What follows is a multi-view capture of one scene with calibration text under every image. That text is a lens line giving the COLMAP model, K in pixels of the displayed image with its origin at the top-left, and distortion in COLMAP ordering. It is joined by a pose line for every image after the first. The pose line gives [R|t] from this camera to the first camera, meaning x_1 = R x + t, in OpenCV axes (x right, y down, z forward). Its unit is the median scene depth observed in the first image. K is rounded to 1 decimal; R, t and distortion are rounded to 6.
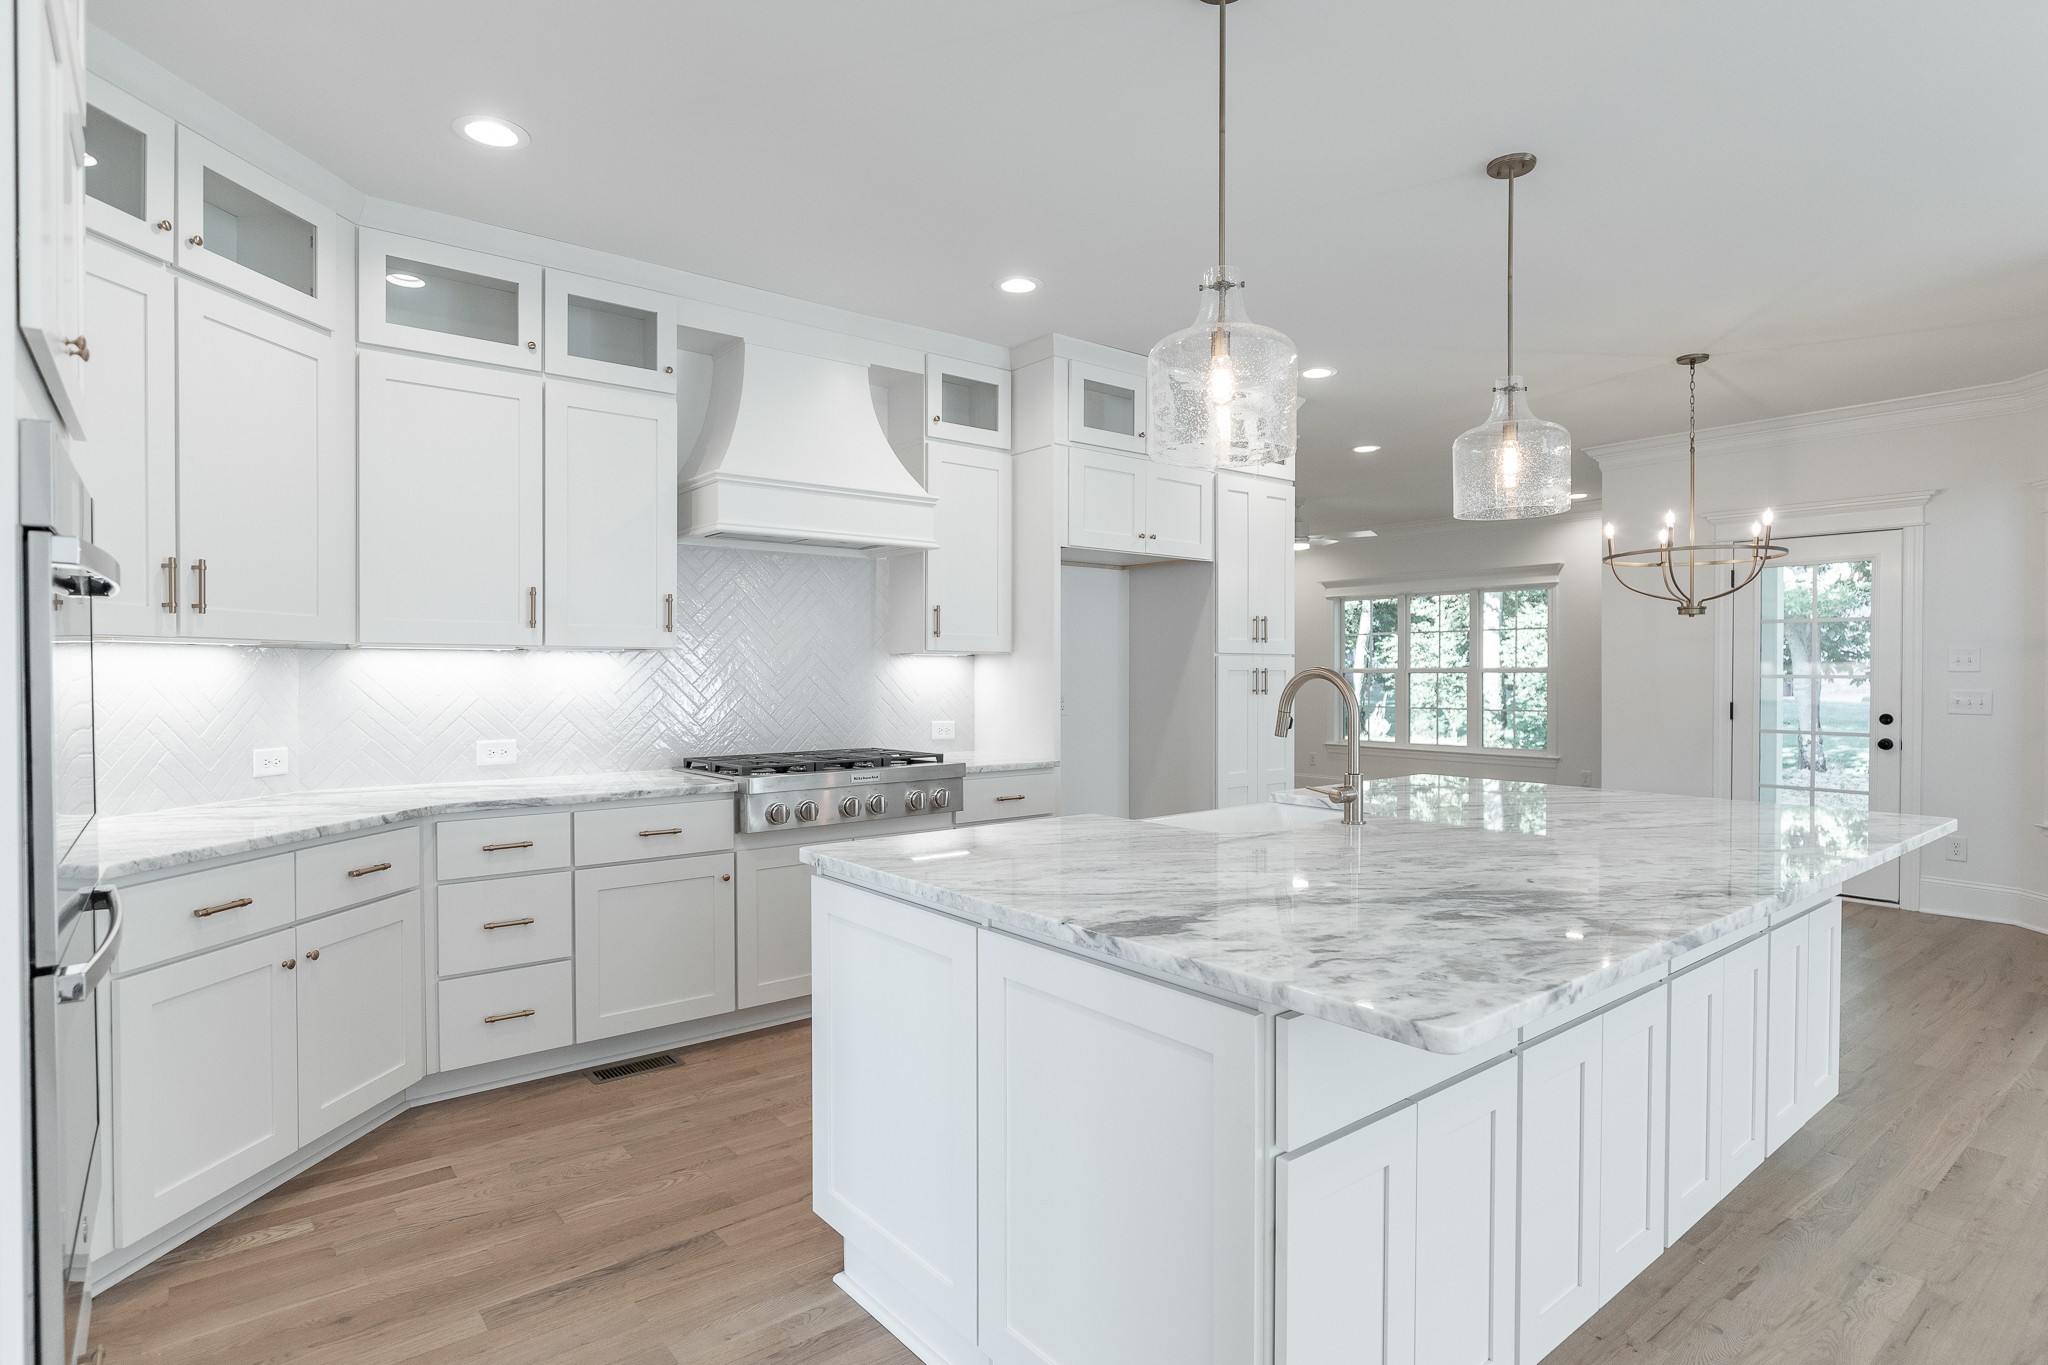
lens RADIAL K [[1071.9, 0, 1031.6], [0, 1071.9, 681.0], [0, 0, 1]] dist [0.000933, -0.000060]
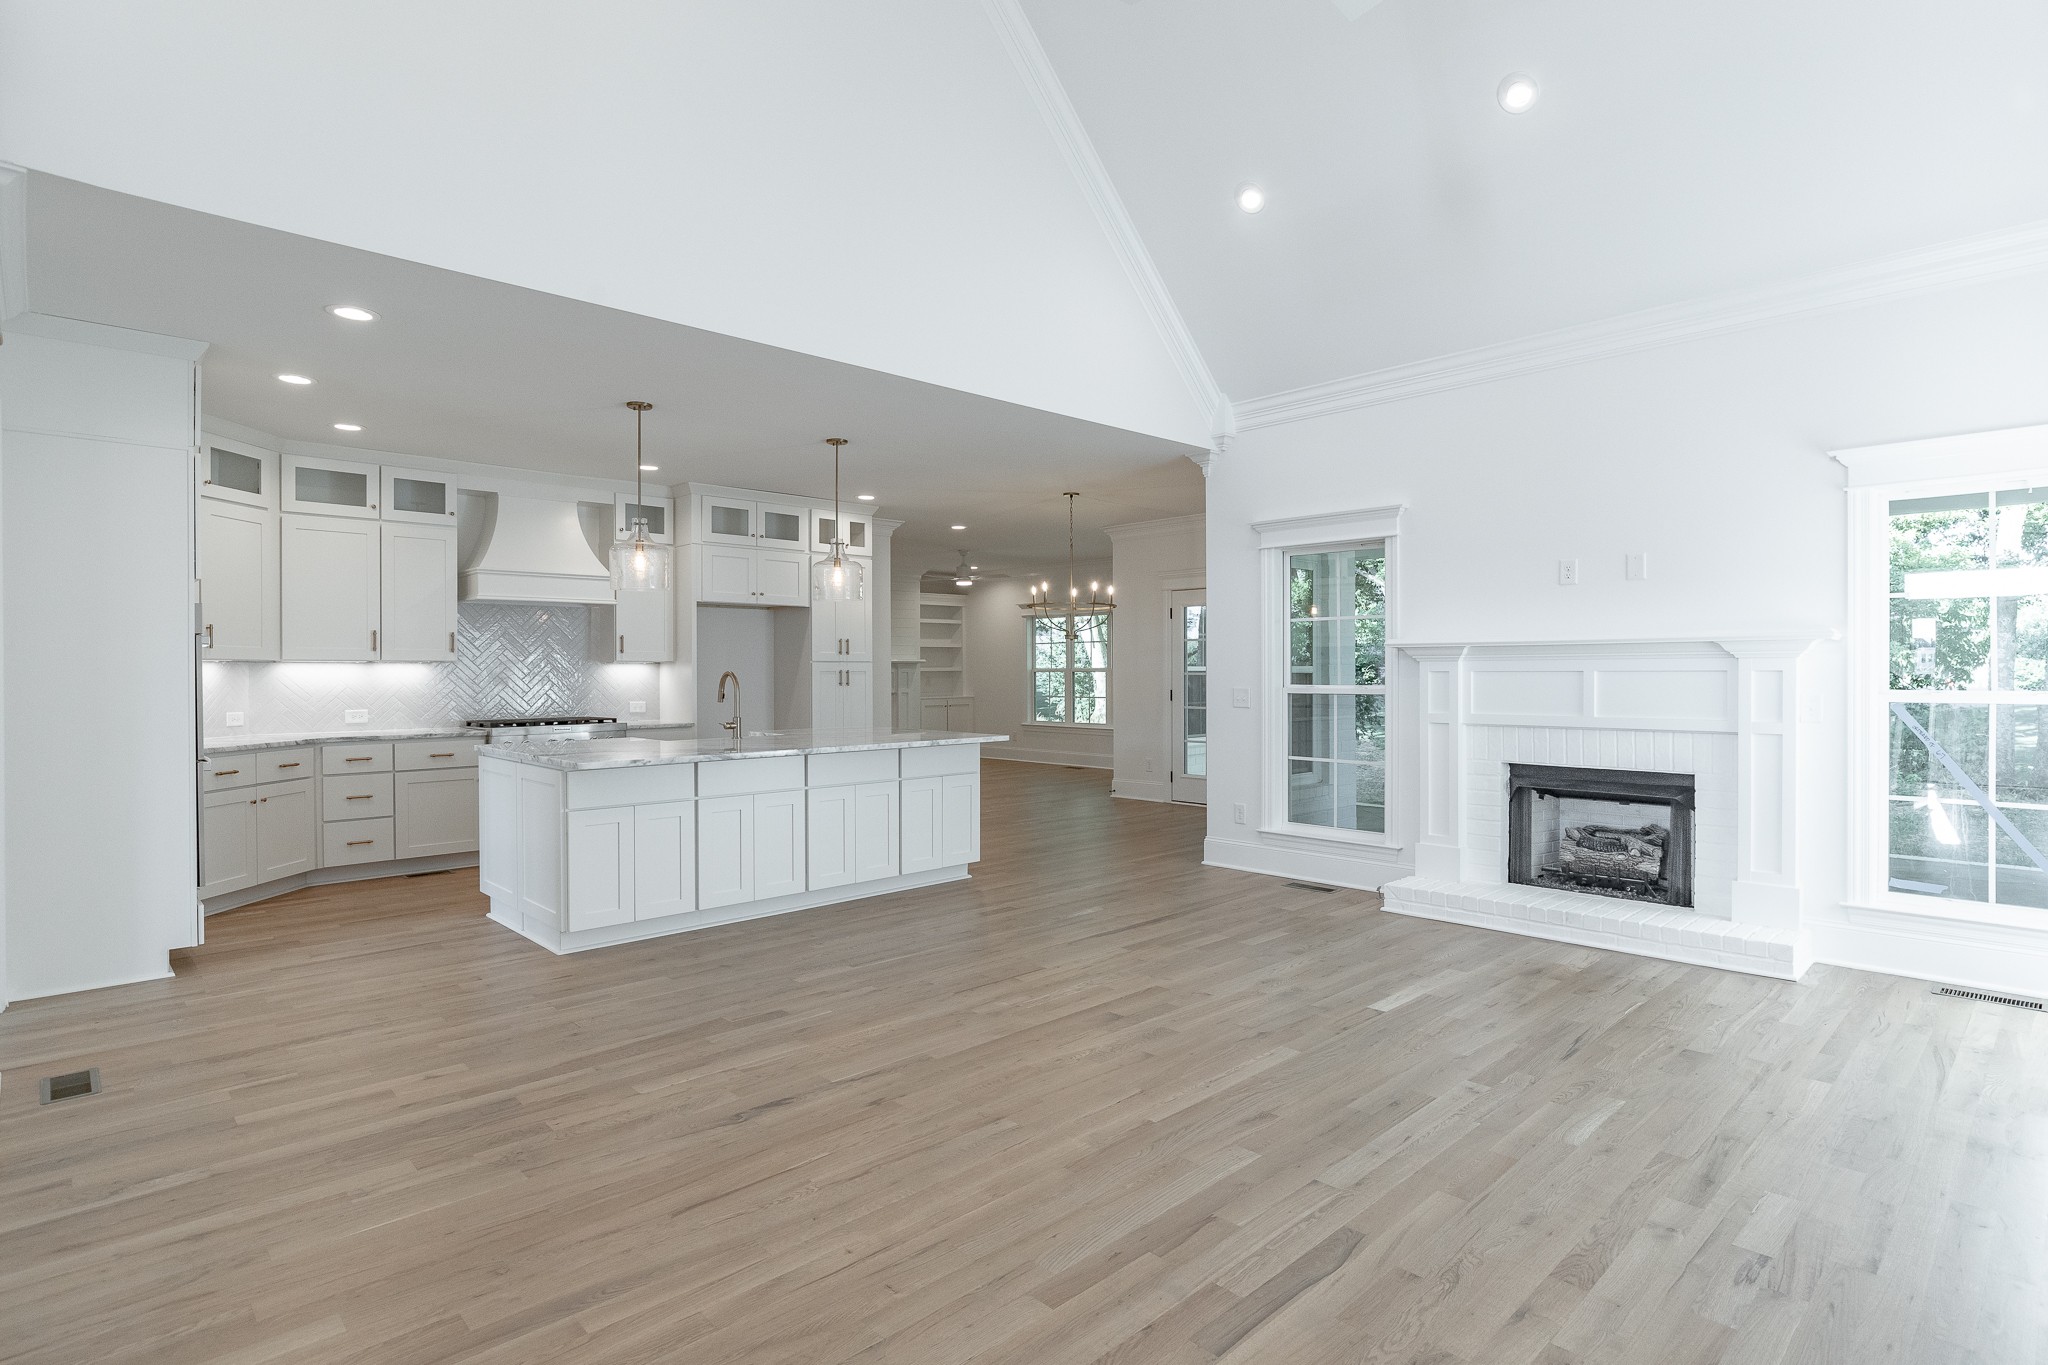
lens RADIAL K [[1046.5, 0, 1028.2], [0, 1046.5, 676.4], [0, 0, 1]] dist [0.001808, 0.000260]
pose [[0.996784, -0.002955, 0.080080, 0.561603], [0.003222, 0.999990, -0.003198, 0.005984], [-0.080069, 0.003446, 0.996783, -0.984199]]
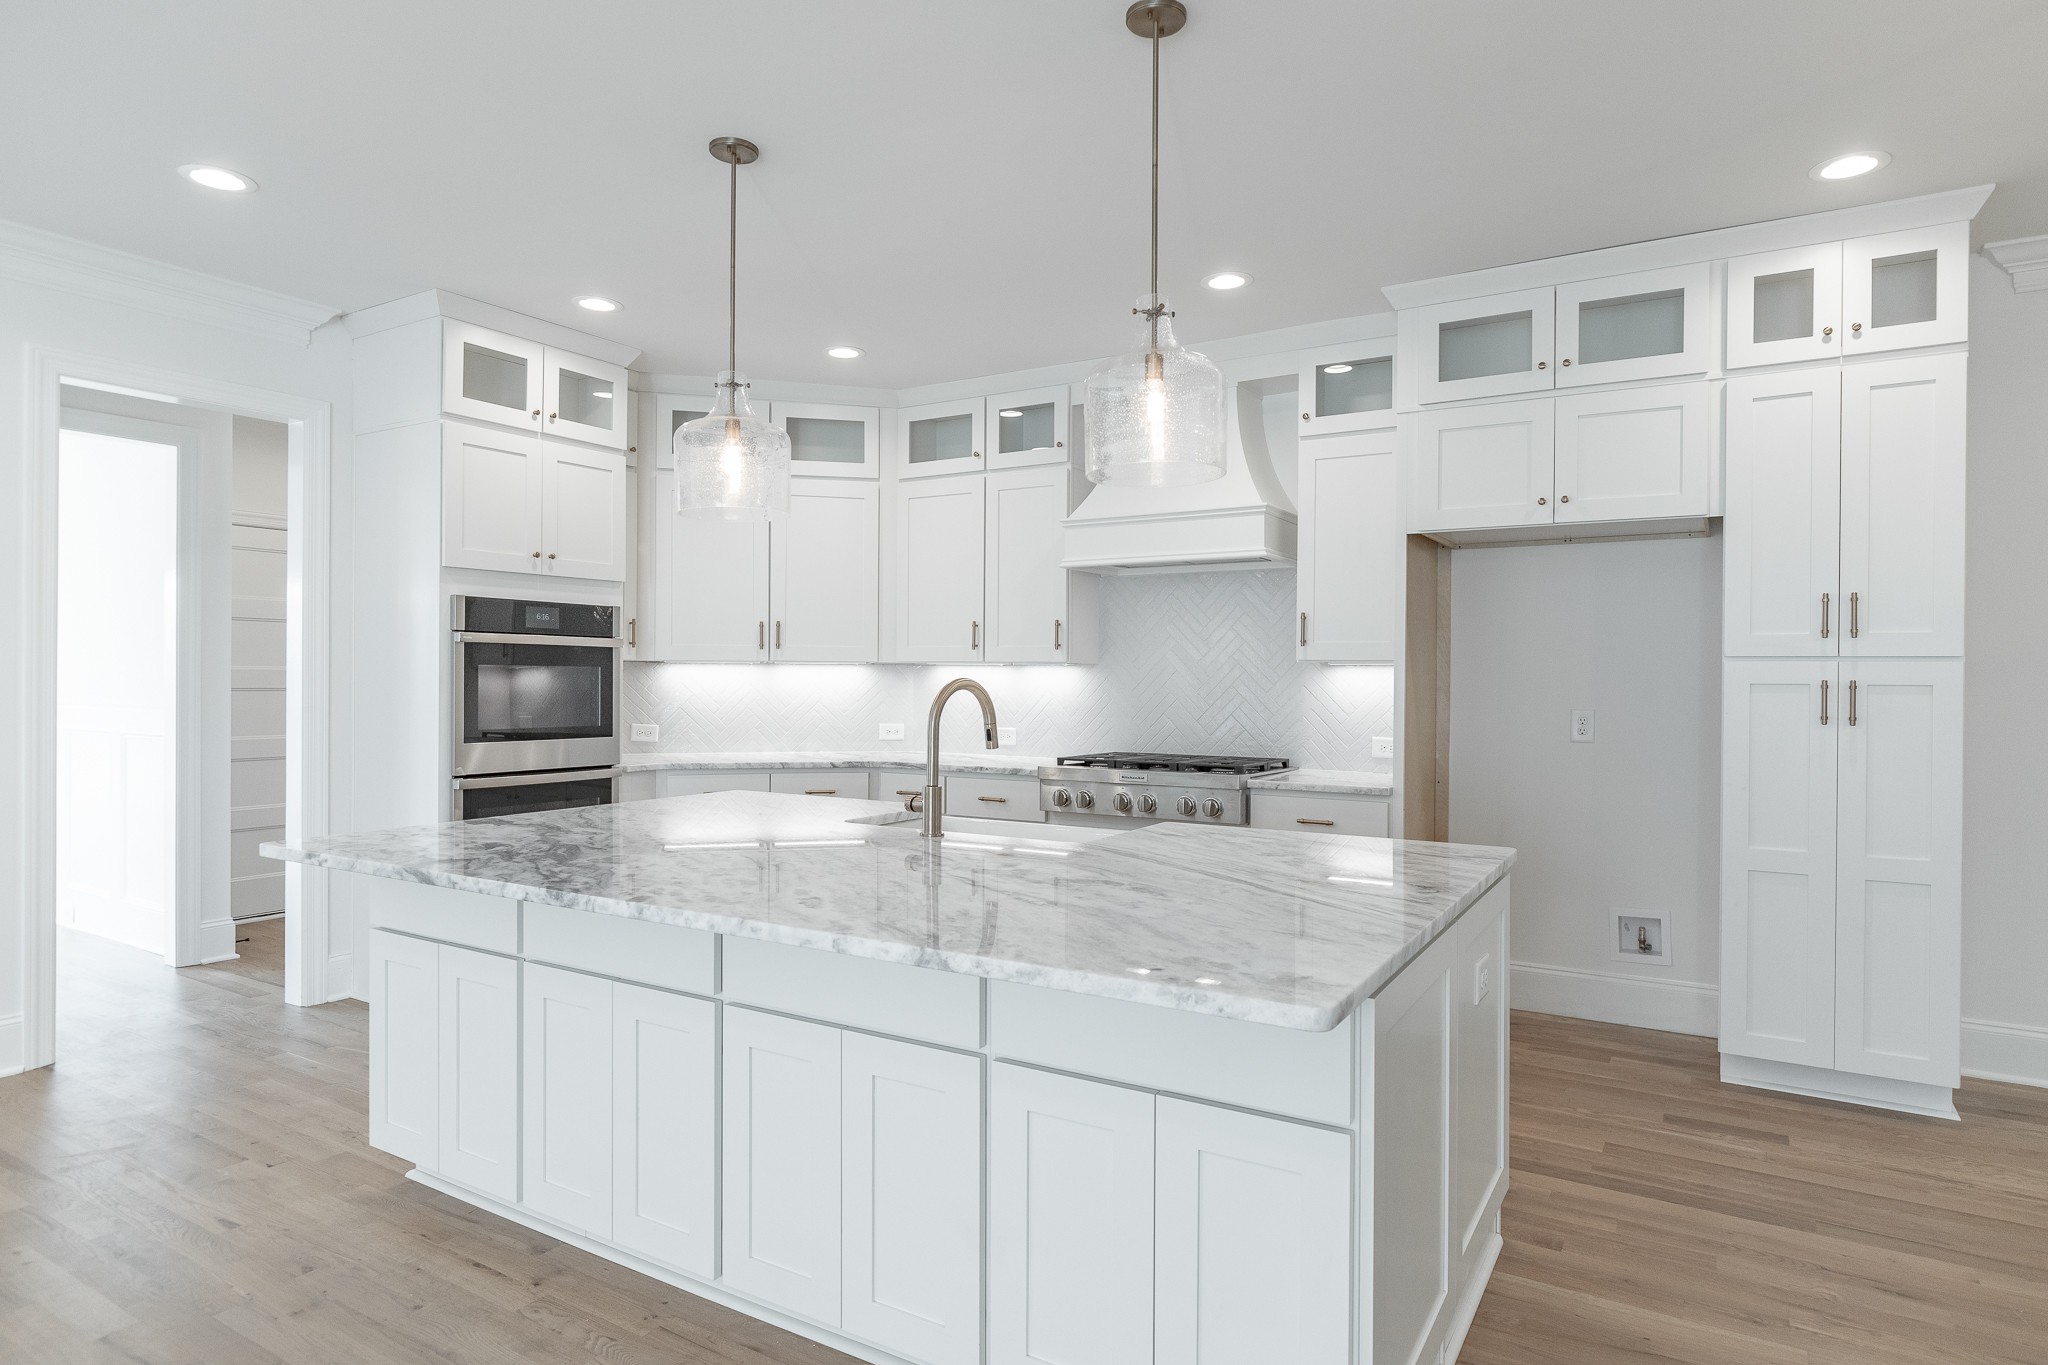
lens RADIAL K [[1089.2, 0, 1075.7], [0, 1089.2, 684.8], [0, 0, 1]] dist [-0.017250, -0.000282]
pose [[0.359643, 0.007214, -0.933062, 0.943558], [-0.015607, 0.999877, 0.001715, -0.006487], [0.932960, 0.013946, 0.359711, 0.594027]]
